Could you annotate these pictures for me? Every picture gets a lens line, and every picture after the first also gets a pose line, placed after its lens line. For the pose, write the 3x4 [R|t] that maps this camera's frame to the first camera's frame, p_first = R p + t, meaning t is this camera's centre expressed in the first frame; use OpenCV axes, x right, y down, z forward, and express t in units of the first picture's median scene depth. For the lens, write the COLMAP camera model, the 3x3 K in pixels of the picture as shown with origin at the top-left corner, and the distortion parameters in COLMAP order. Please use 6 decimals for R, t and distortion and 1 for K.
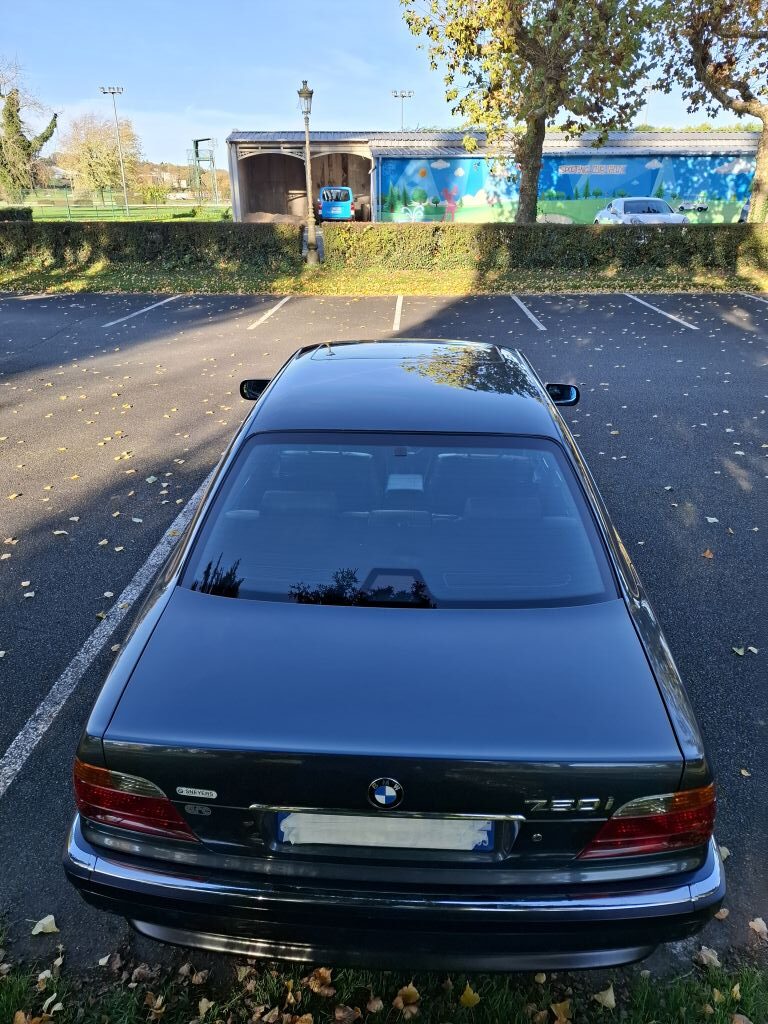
lens RADIAL K [[699.8, 0, 384.5], [0, 699.8, 511.5], [0, 0, 1]] dist [0.045155, -0.046155]
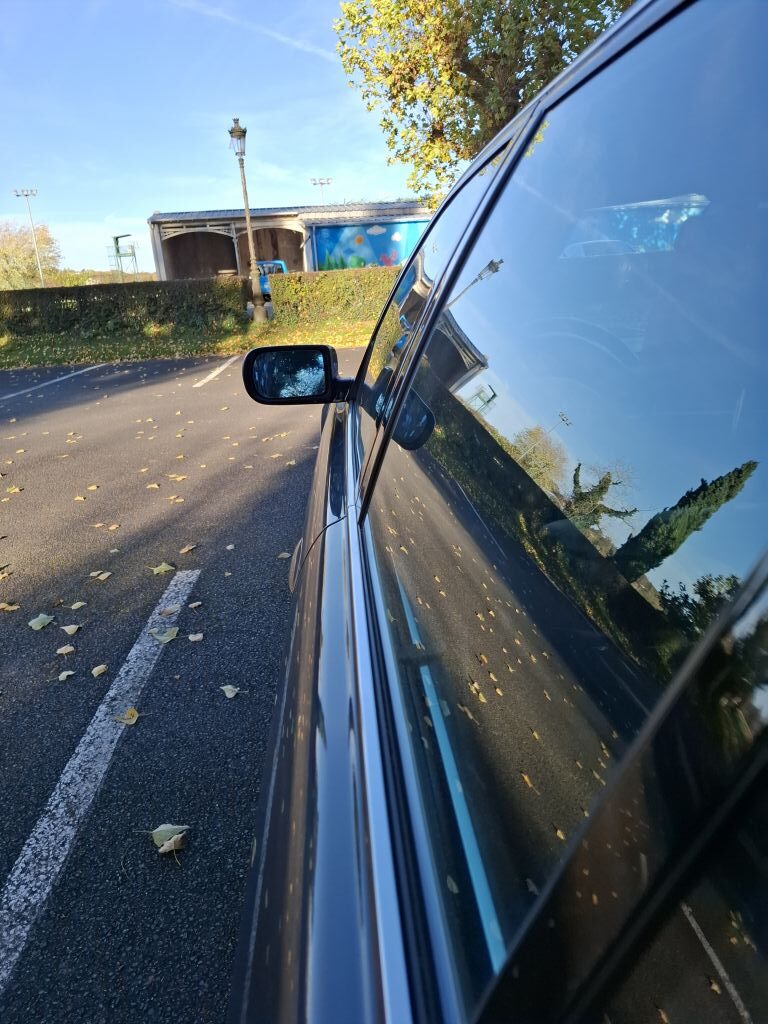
lens RADIAL K [[699.8, 0, 384.5], [0, 699.8, 511.5], [0, 0, 1]] dist [0.045155, -0.046155]
pose [[0.992514, -0.090450, 0.082065, -0.043086], [0.098942, 0.989420, -0.106110, -0.014734], [-0.071599, 0.113436, 0.990962, 0.163253]]
